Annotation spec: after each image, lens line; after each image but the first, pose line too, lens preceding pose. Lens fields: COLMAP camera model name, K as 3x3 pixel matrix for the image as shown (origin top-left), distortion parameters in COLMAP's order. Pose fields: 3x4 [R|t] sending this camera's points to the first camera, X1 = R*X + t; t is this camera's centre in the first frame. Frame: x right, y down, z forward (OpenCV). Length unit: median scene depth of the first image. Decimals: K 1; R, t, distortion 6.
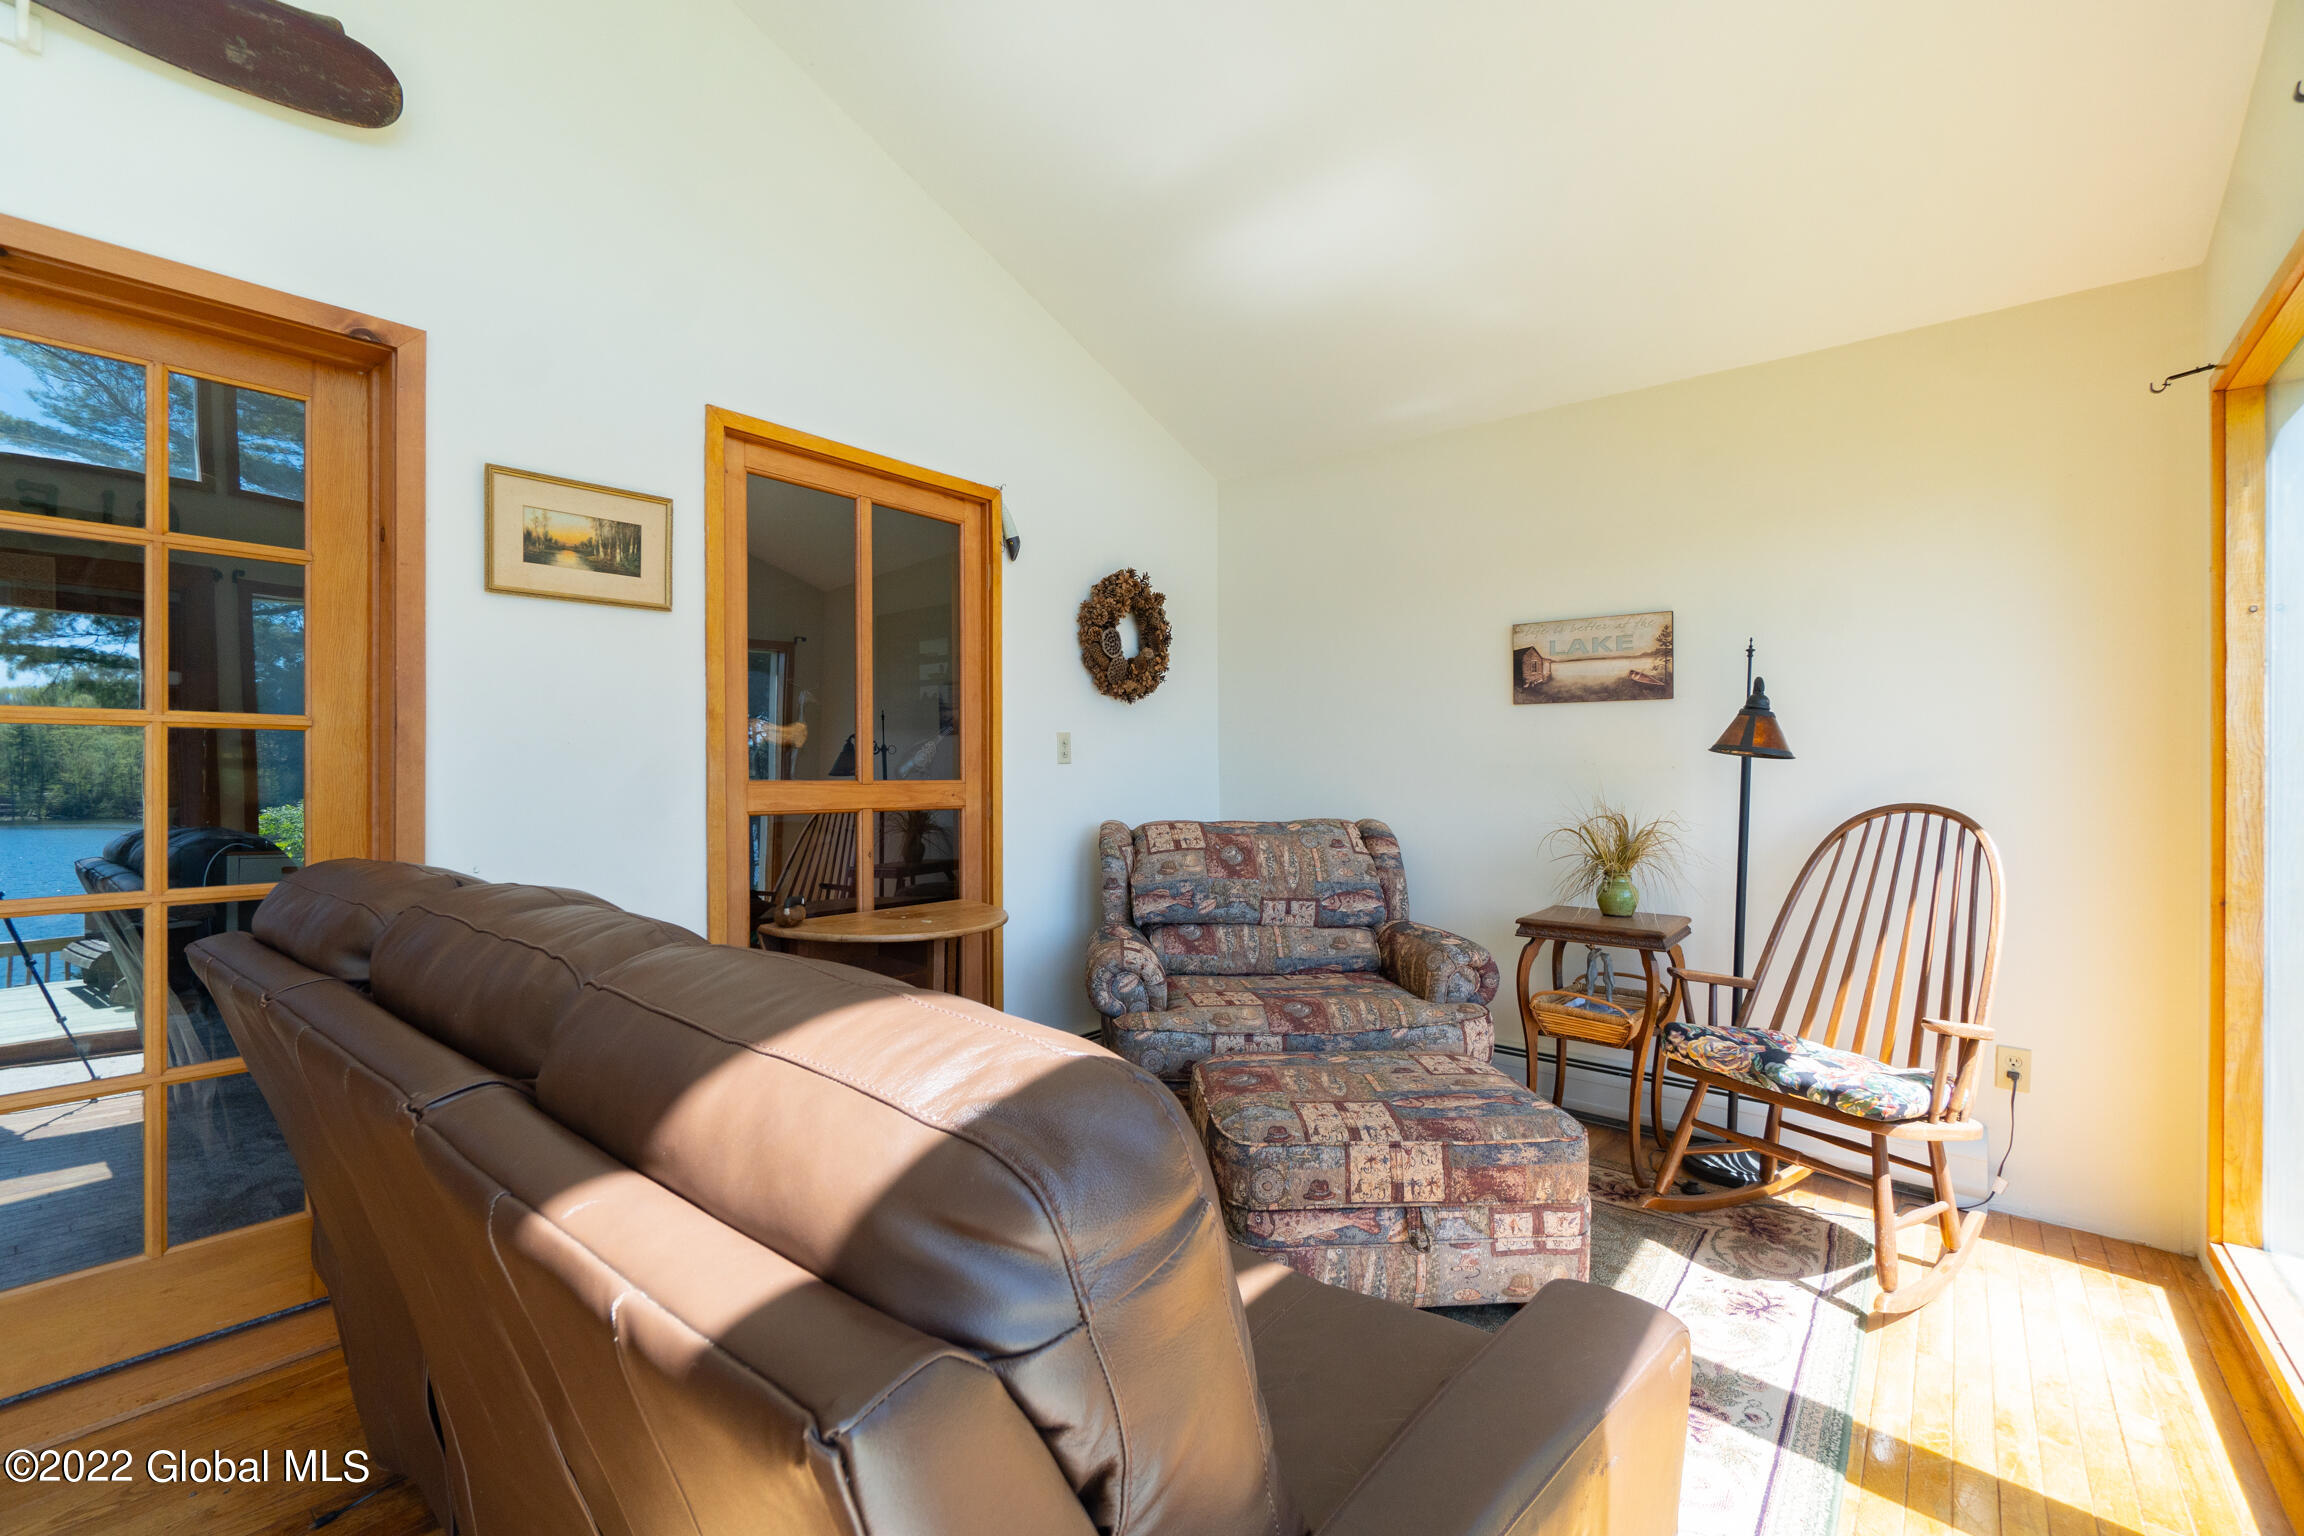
lens RADIAL K [[1018.9, 0, 1141.2], [0, 1018.9, 727.2], [0, 0, 1]] dist [-0.000822, 0.000014]
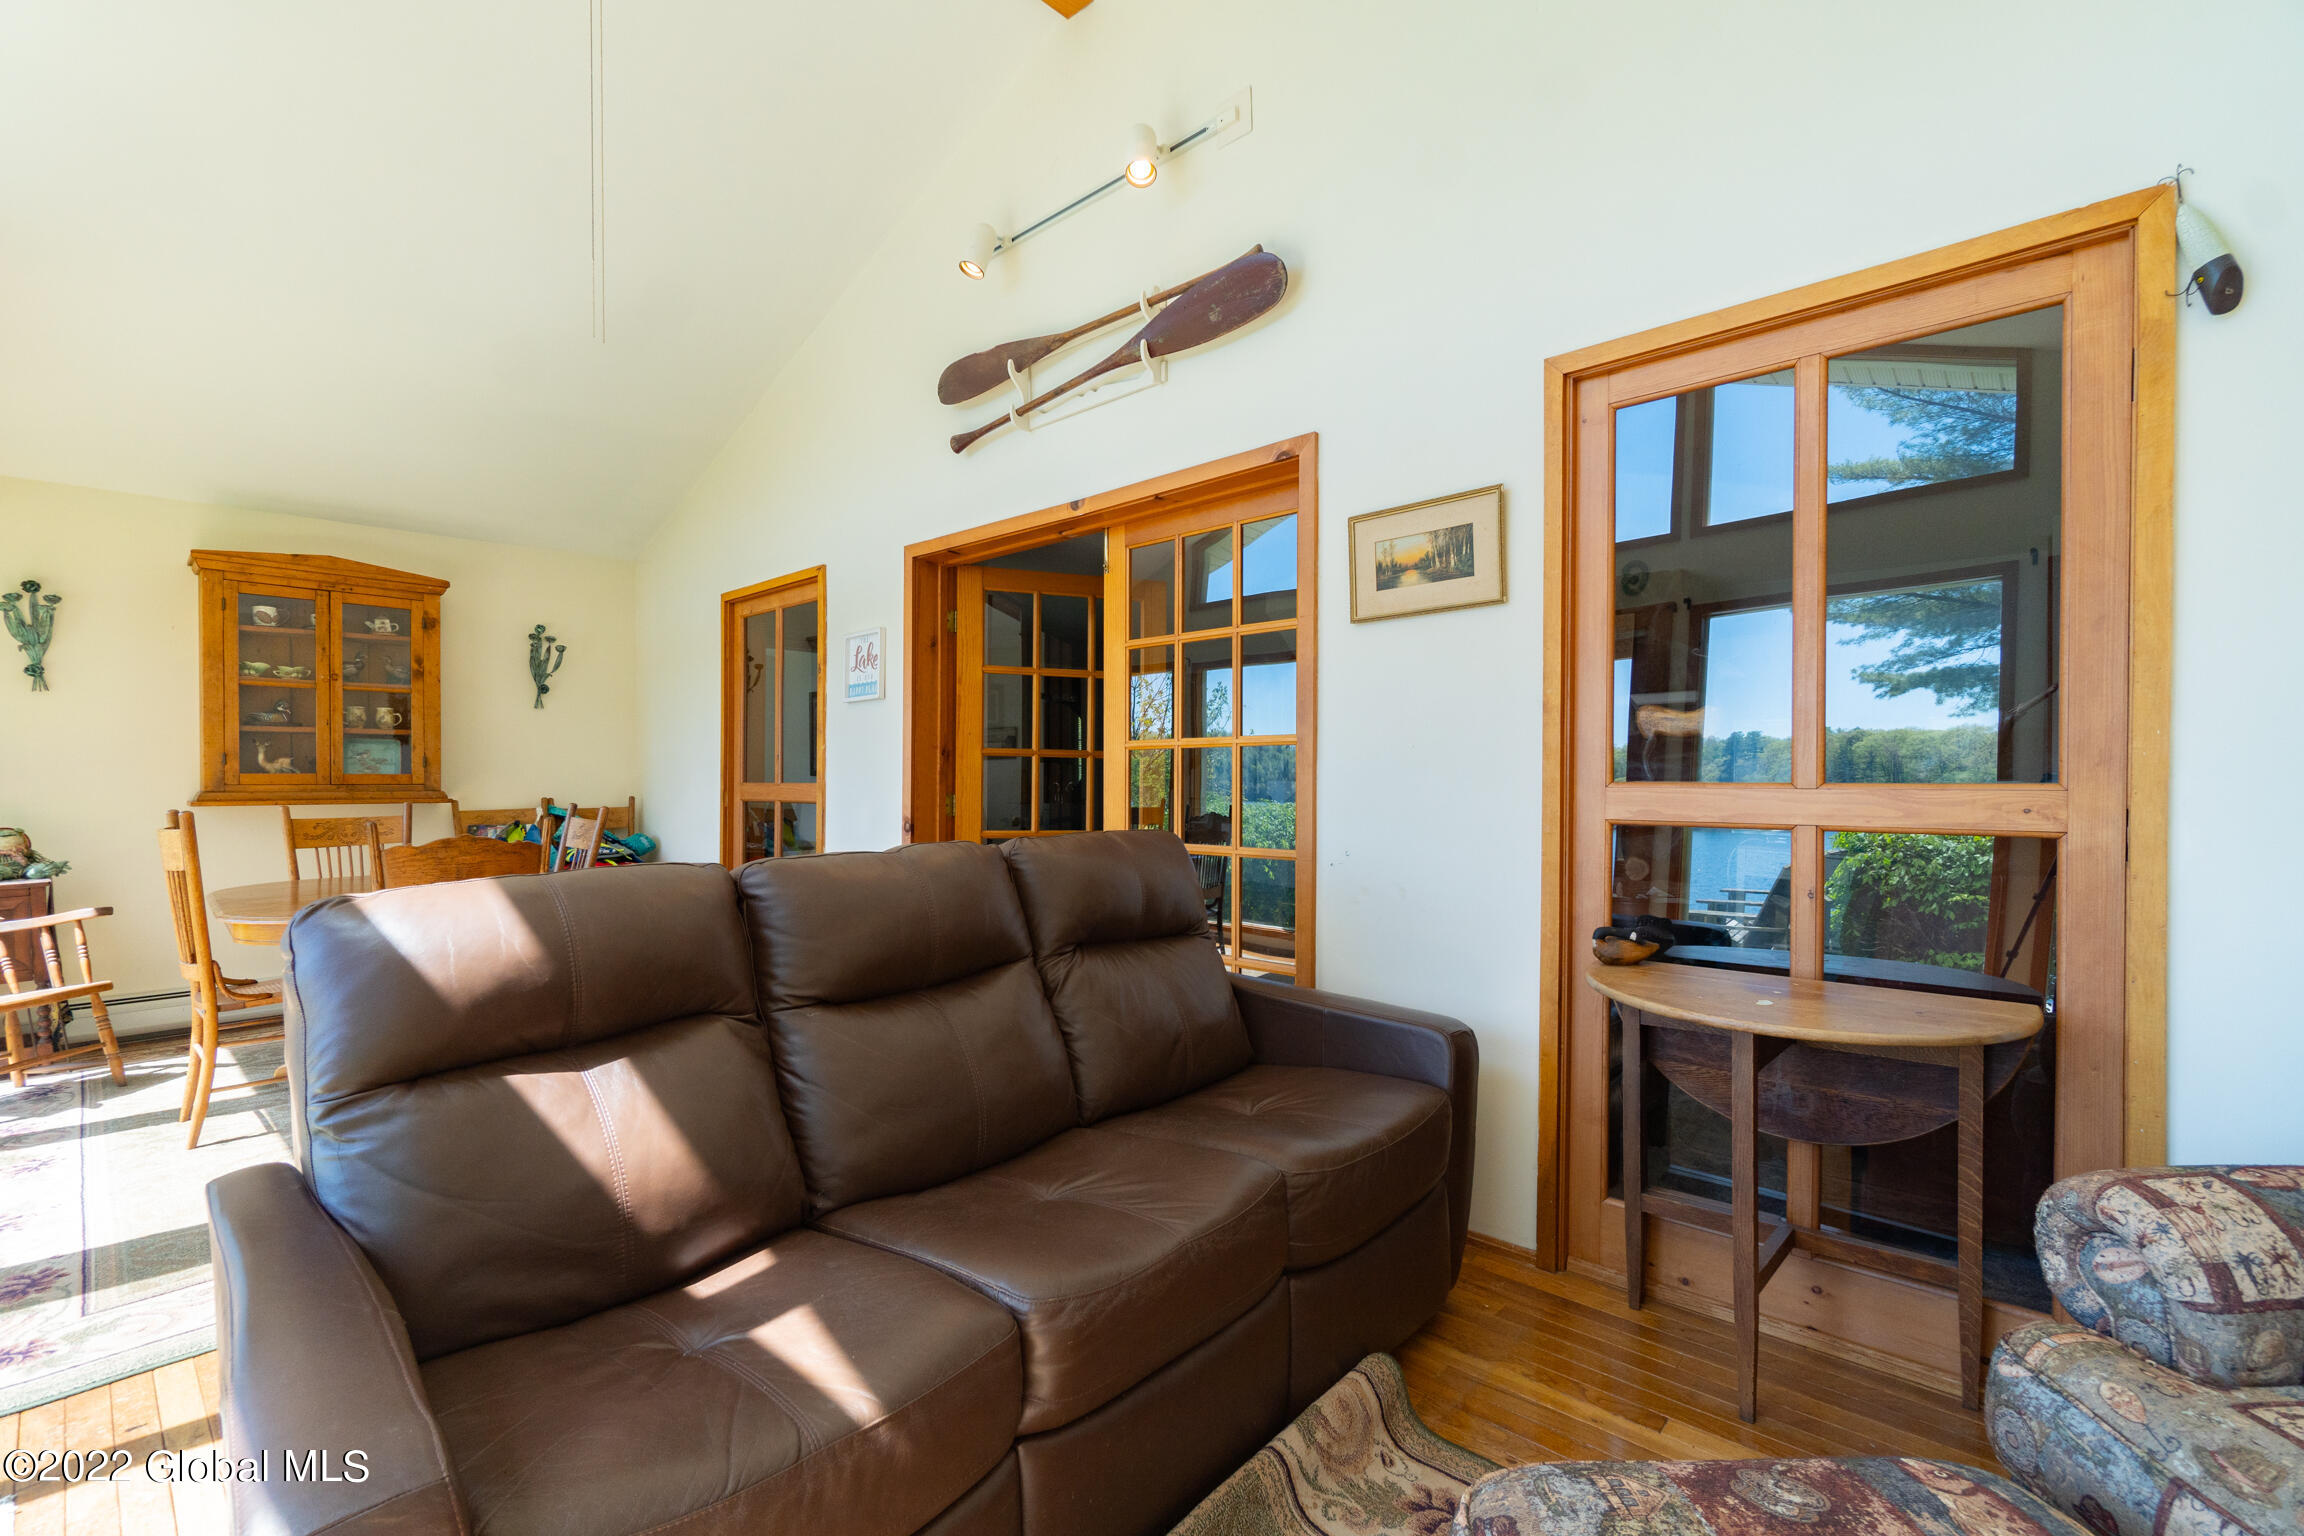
lens RADIAL K [[1016.3, 0, 1152.0], [0, 1016.3, 768.0], [0, 0, 1]] dist [0.011721, 0.000716]
pose [[-0.063378, -0.014965, -0.997877, 0.526936], [0.039412, 0.999070, -0.017486, 0.045883], [0.997211, -0.040436, -0.062730, 0.762931]]
